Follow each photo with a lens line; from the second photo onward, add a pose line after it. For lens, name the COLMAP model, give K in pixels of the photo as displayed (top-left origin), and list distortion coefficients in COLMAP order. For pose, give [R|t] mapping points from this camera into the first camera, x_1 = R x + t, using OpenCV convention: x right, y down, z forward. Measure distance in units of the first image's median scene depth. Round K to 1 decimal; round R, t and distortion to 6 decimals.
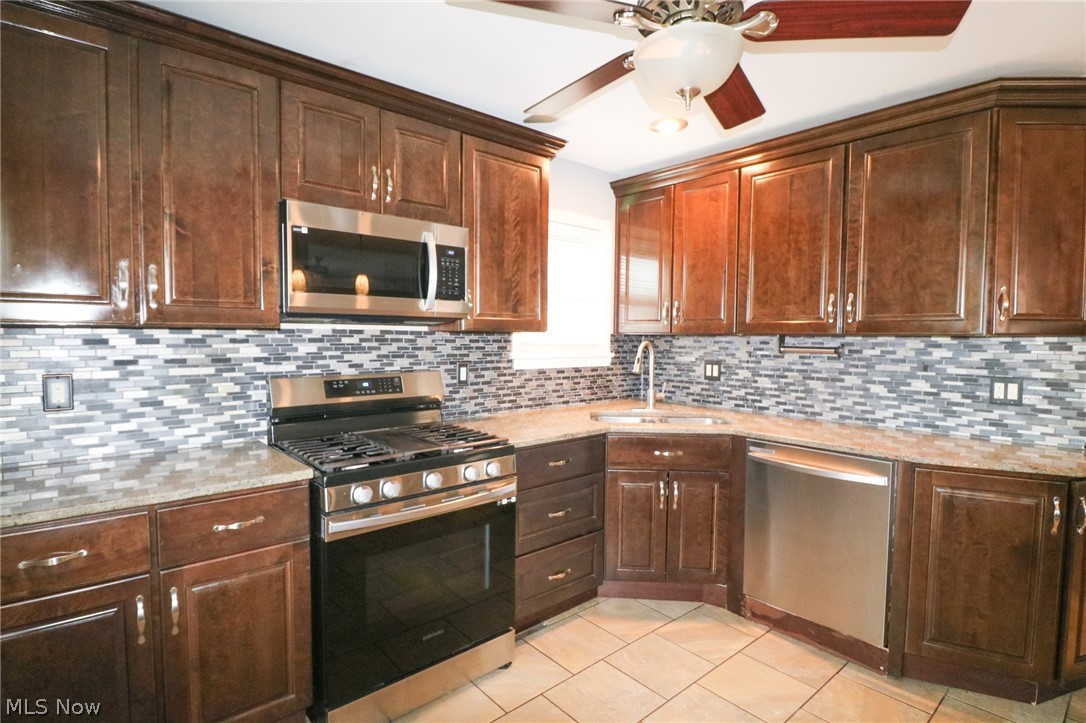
lens RADIAL K [[537.3, 0, 543.2], [0, 537.3, 369.3], [0, 0, 1]] dist [0.003702, -0.000176]
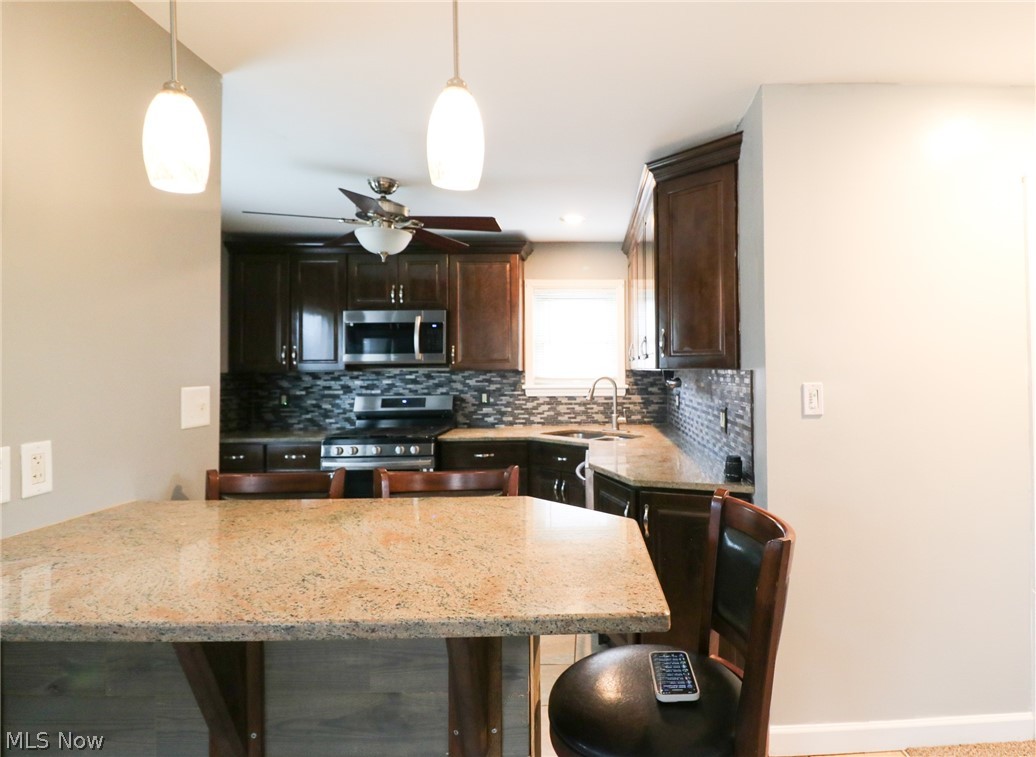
lens RADIAL K [[485.2, 0, 518.3], [0, 485.2, 371.5], [0, 0, 1]] dist [0.000046, 0.000016]
pose [[0.776734, -0.014974, -0.629651, 0.933959], [-0.023465, 0.998335, -0.052688, 0.004134], [0.629392, 0.055700, 0.775089, -0.025537]]
